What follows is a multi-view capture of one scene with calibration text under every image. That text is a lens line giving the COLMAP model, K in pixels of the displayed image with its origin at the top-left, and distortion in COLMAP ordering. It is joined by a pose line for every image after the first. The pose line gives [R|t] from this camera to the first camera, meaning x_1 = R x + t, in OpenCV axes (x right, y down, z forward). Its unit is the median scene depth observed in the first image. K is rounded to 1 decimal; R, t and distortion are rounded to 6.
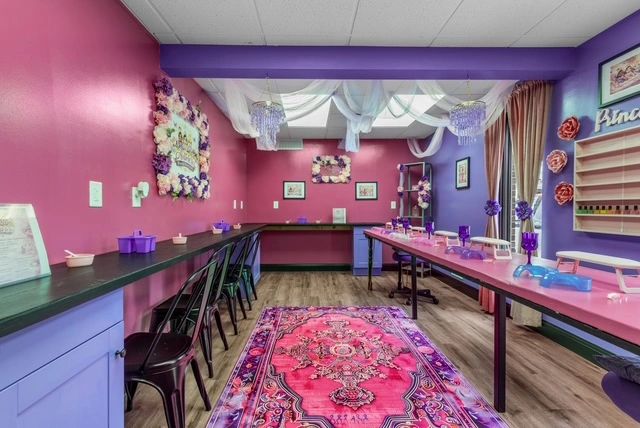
lens RADIAL K [[286.4, 0, 315.0], [0, 286.4, 214.1], [0, 0, 1]] dist [0.002657, -0.000944]
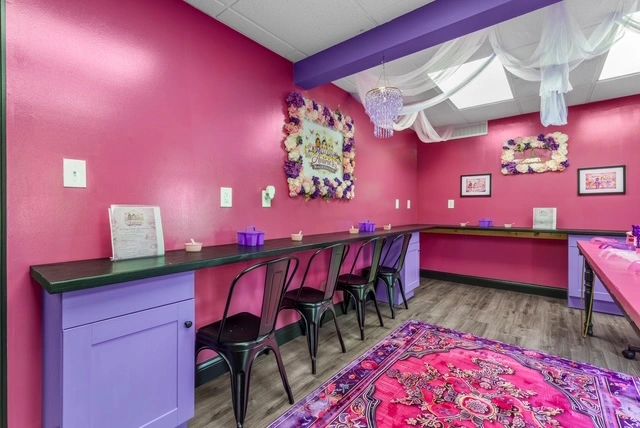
lens RADIAL K [[286.4, 0, 313.7], [0, 286.4, 212.6], [0, 0, 1]] dist [0.002657, -0.000944]
pose [[0.756999, 0.009366, -0.653348, 0.223484], [-0.012152, 0.999926, 0.000254, -0.003129], [0.653303, 0.007747, 0.757057, 0.165665]]
